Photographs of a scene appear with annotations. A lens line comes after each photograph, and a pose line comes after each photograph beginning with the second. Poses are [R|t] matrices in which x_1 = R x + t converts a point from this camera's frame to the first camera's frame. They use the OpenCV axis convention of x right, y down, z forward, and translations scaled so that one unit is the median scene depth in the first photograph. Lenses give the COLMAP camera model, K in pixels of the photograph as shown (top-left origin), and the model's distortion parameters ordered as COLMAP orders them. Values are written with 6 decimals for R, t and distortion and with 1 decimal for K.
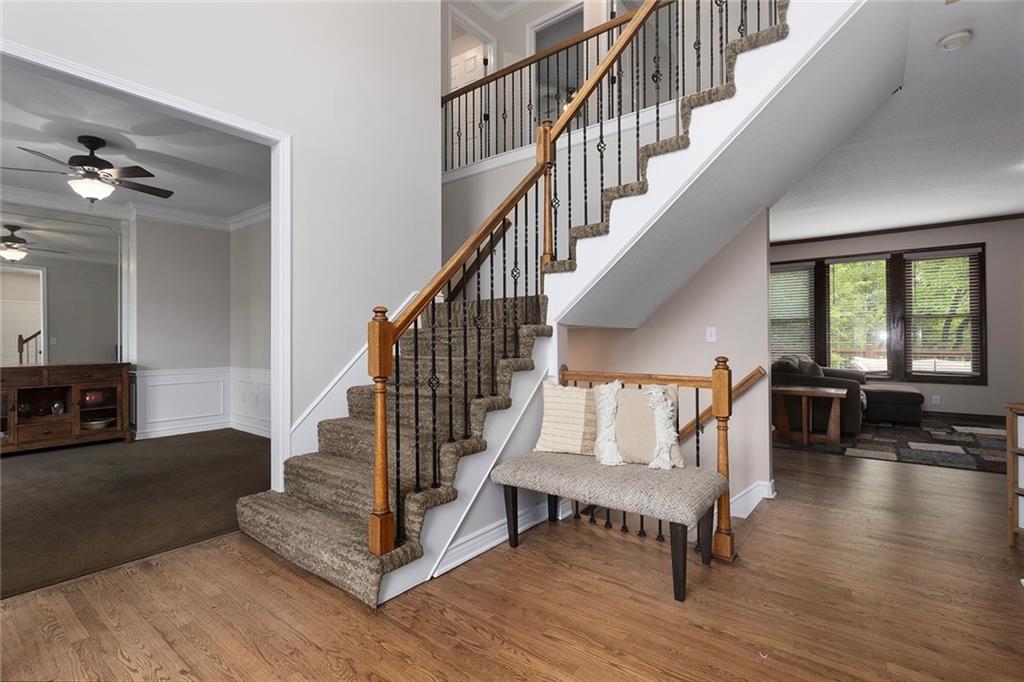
lens RADIAL K [[487.5, 0, 501.8], [0, 487.5, 334.5], [0, 0, 1]] dist [0.003335, -0.000707]
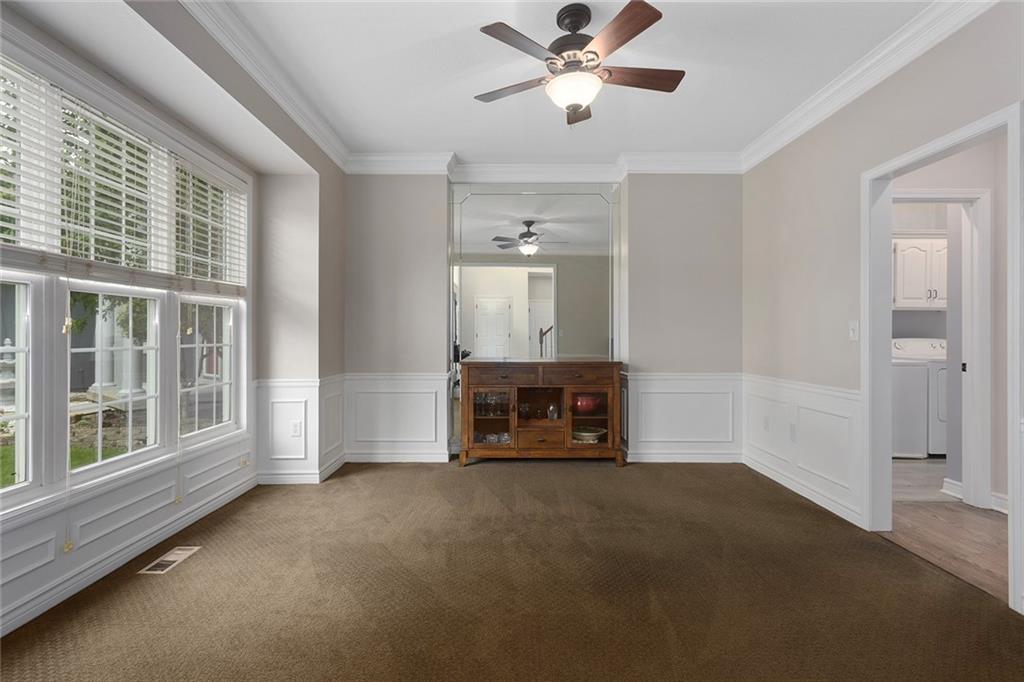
lens RADIAL K [[487.5, 0, 508.6], [0, 487.5, 332.4], [0, 0, 1]] dist [0.003335, -0.000707]
pose [[0.640606, 0.002808, -0.767864, -0.290650], [0.002024, 0.999984, 0.005346, 0.007352], [0.767867, -0.004979, 0.640590, 0.378326]]
